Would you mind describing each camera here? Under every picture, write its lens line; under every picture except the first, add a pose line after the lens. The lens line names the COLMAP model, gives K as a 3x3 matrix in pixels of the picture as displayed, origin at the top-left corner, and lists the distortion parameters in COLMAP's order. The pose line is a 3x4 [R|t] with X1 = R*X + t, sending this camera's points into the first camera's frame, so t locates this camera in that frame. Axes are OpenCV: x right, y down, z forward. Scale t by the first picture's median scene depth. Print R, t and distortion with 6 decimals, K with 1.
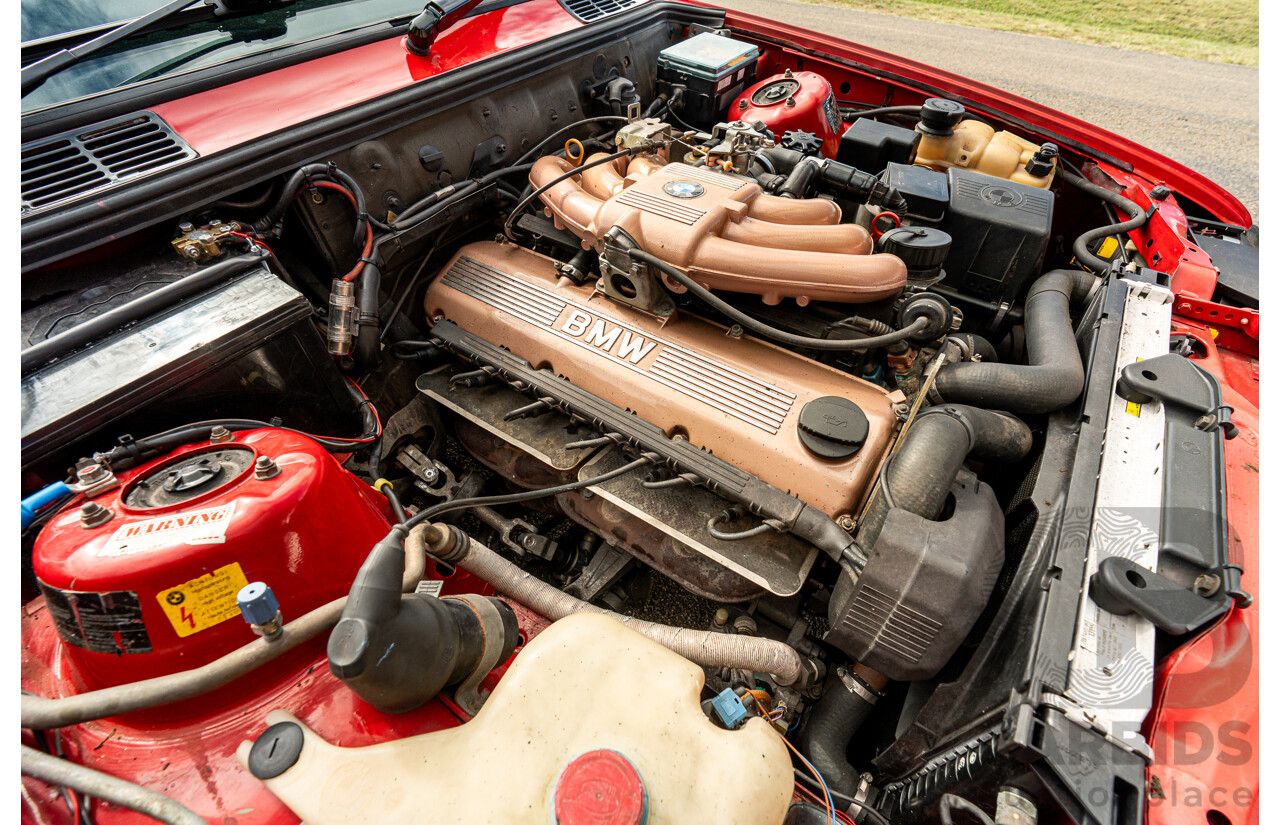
lens RADIAL K [[541.3, 0, 633.0], [0, 541.3, 410.0], [0, 0, 1]] dist [-0.002214, -0.000031]
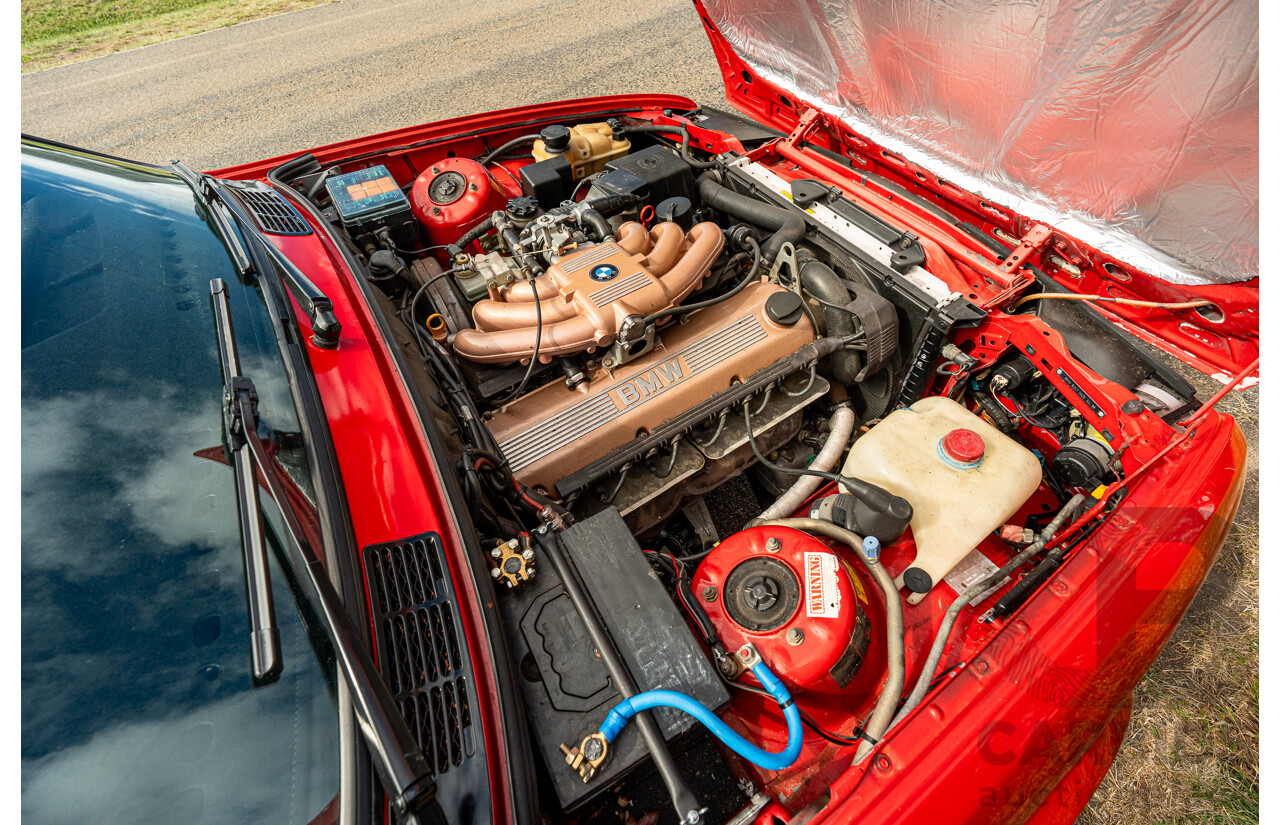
lens RADIAL K [[541.3, 0, 633.0], [0, 541.3, 410.0], [0, 0, 1]] dist [-0.002214, -0.000031]
pose [[0.407178, -0.737188, 0.539222, -0.950740], [0.716474, 0.623954, 0.312003, -0.608554], [-0.566454, 0.259297, 0.782237, -0.037950]]
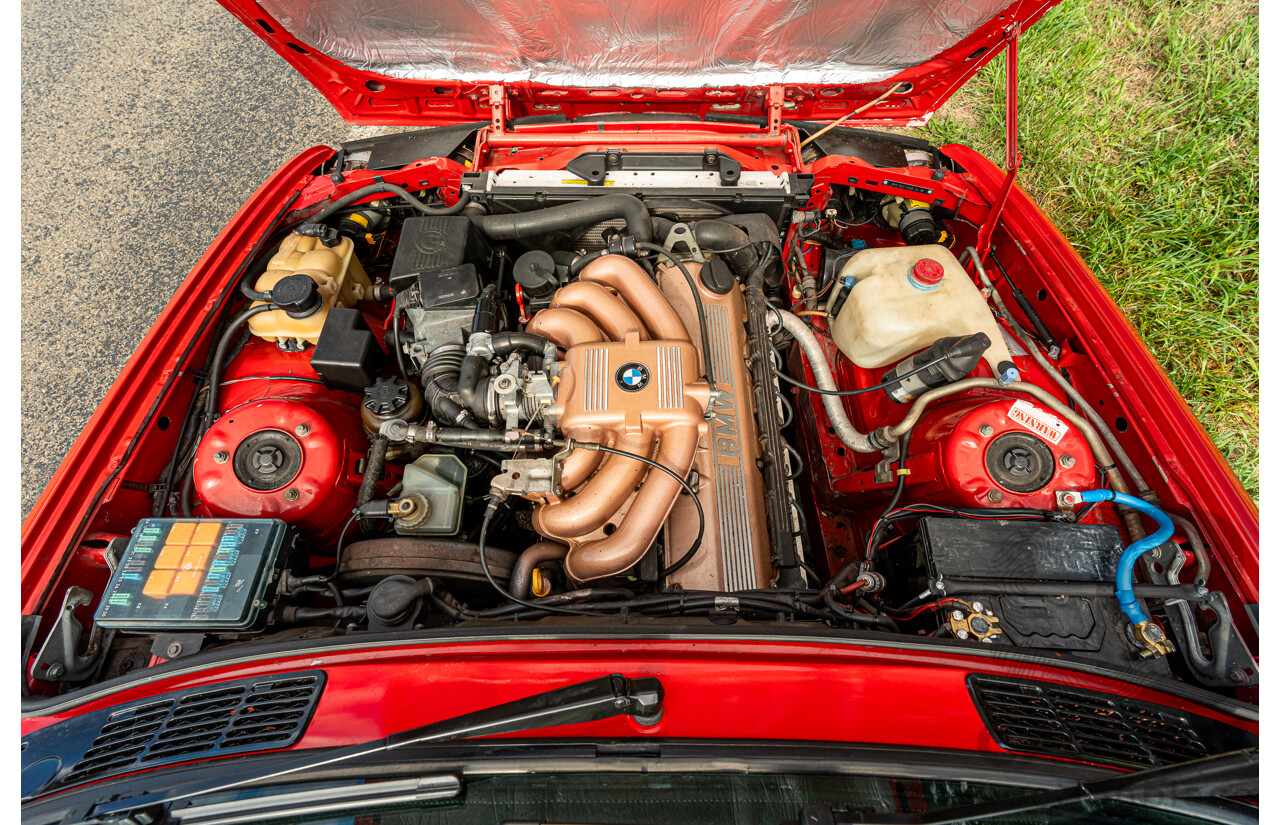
lens RADIAL K [[551.8, 0, 628.7], [0, 551.8, 412.1], [0, 0, 1]] dist [-0.002942, -0.000268]
pose [[-0.562100, -0.735470, 0.378323, -0.449789], [0.615547, -0.066496, 0.785290, -1.473389], [-0.552400, 0.674287, 0.490094, 0.497305]]
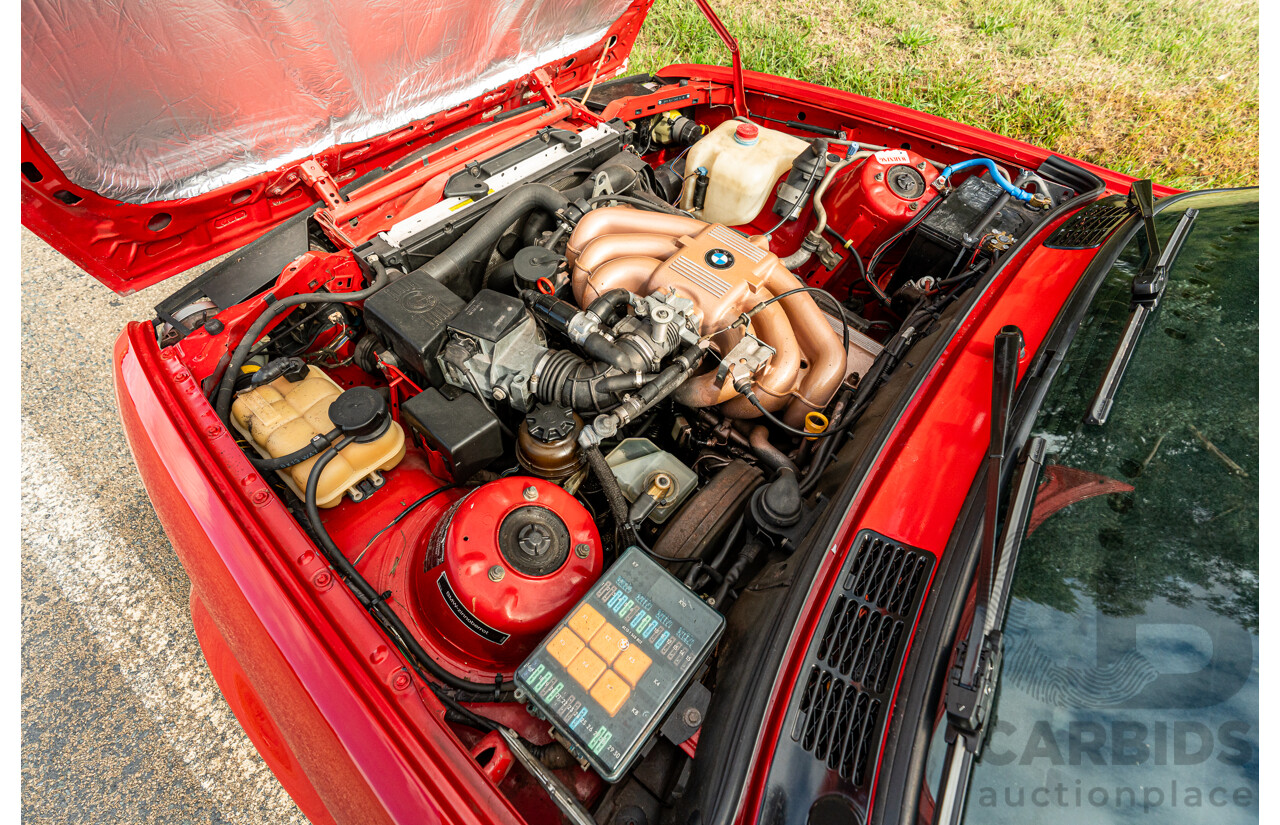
lens RADIAL K [[541.3, 0, 633.0], [0, 541.3, 410.0], [0, 0, 1]] dist [-0.002214, -0.000031]
pose [[-0.991488, -0.130191, -0.001525, 0.280365], [0.026896, -0.216262, 0.975965, -1.950326], [-0.127392, 0.967616, 0.217923, 1.181120]]
